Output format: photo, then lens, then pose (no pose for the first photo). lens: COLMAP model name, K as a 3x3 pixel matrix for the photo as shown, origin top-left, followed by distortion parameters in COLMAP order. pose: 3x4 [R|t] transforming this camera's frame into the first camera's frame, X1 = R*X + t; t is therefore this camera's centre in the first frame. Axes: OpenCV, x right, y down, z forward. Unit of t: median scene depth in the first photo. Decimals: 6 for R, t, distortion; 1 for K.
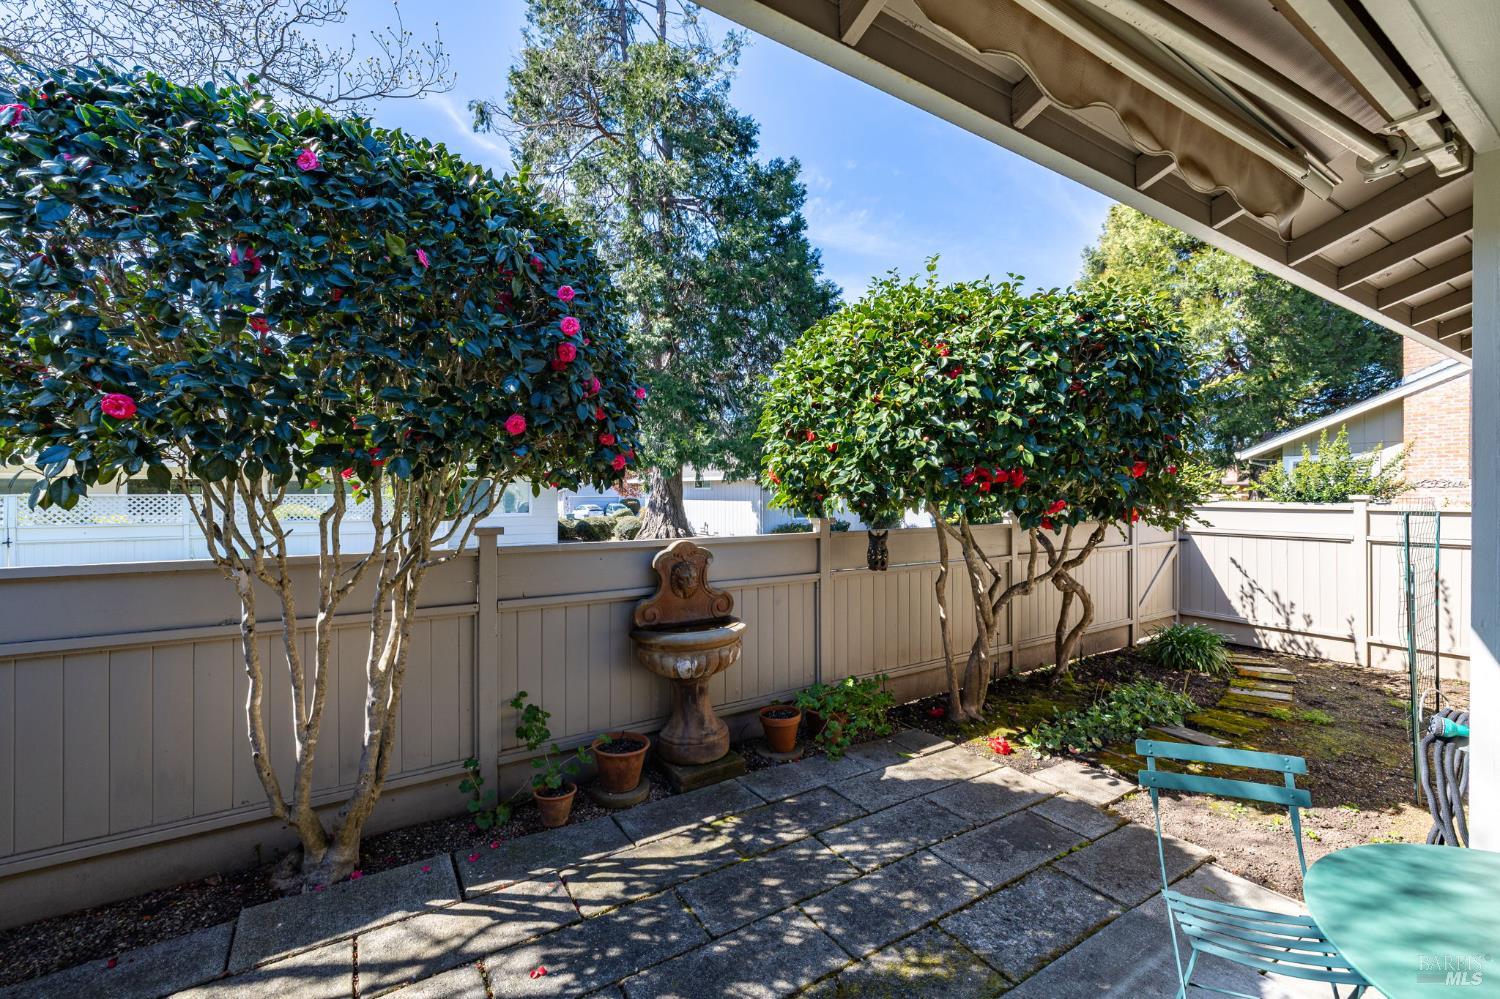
lens RADIAL K [[626.8, 0, 759.0], [0, 626.8, 495.2], [0, 0, 1]] dist [0.000196, 0.000622]
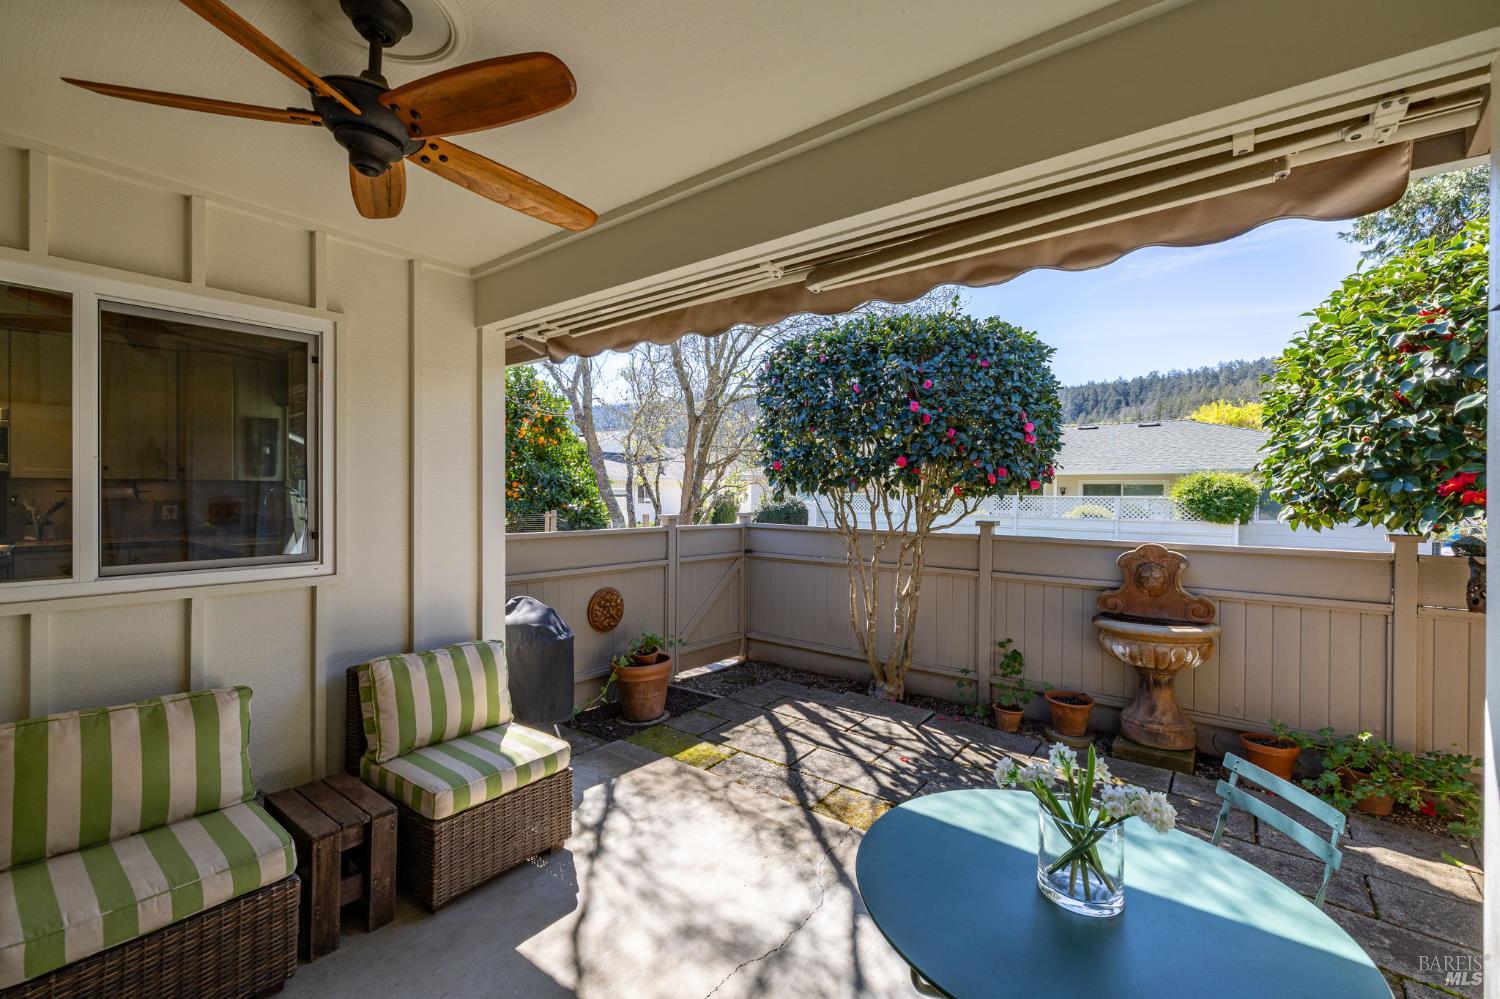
lens RADIAL K [[626.8, 0, 745.0], [0, 626.8, 492.3], [0, 0, 1]] dist [0.000196, 0.000622]
pose [[0.345418, 0.007387, -0.938420, 0.750390], [-0.009523, 0.999945, 0.004365, -0.018434], [0.938401, 0.007429, 0.345470, -0.054550]]
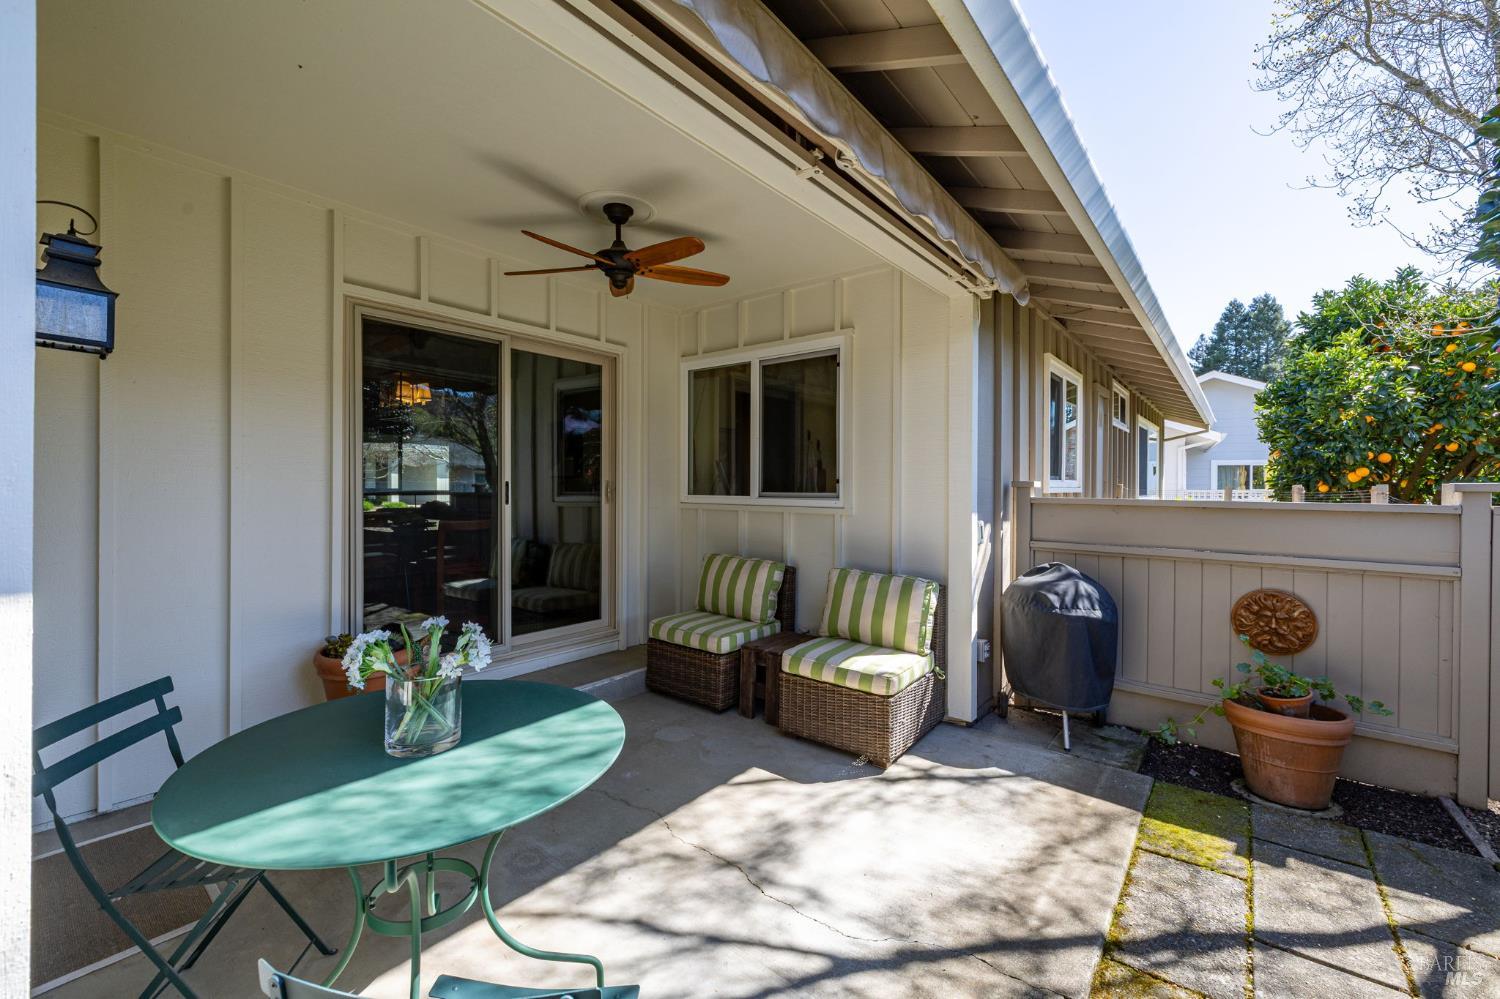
lens RADIAL K [[641.3, 0, 734.7], [0, 641.3, 483.8], [0, 0, 1]] dist [0.000841, 0.001125]
pose [[-0.948951, -0.004660, -0.315390, 0.383599], [-0.004577, 0.999989, -0.001005, 0.054664], [0.315391, 0.000490, -0.948962, 0.831178]]
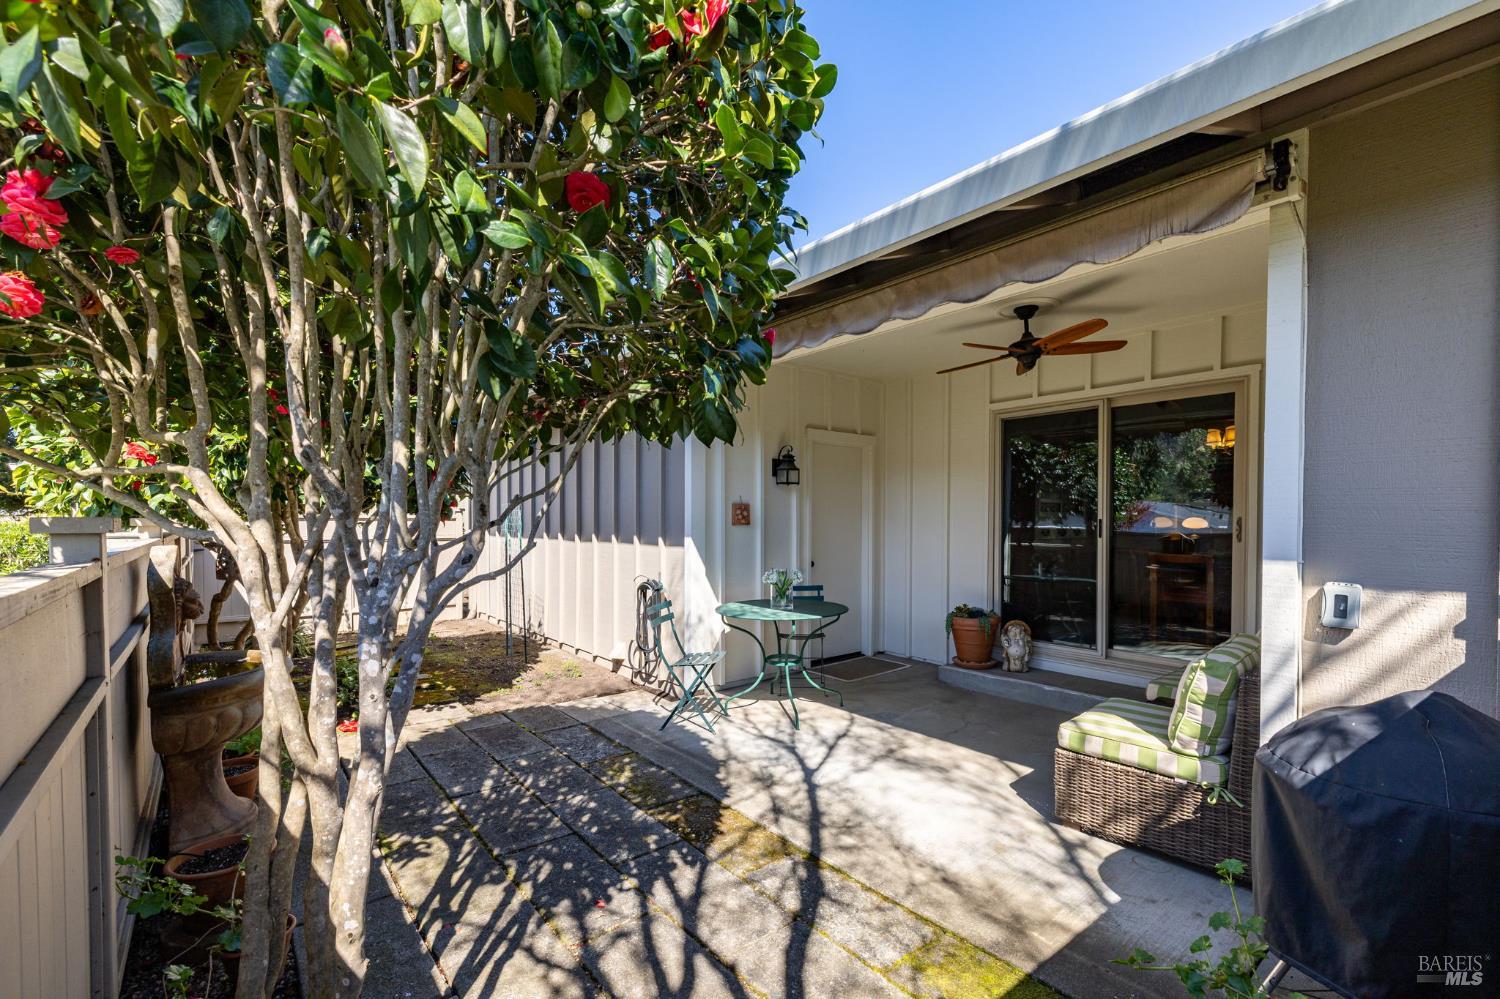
lens RADIAL K [[641.3, 0, 728.7], [0, 641.3, 531.7], [0, 0, 1]] dist [0.000841, 0.001125]
pose [[-0.089947, -0.017691, 0.995789, -0.941264], [0.000928, 0.999840, 0.017847, 0.053719], [-0.995946, 0.002529, -0.089916, 0.556609]]
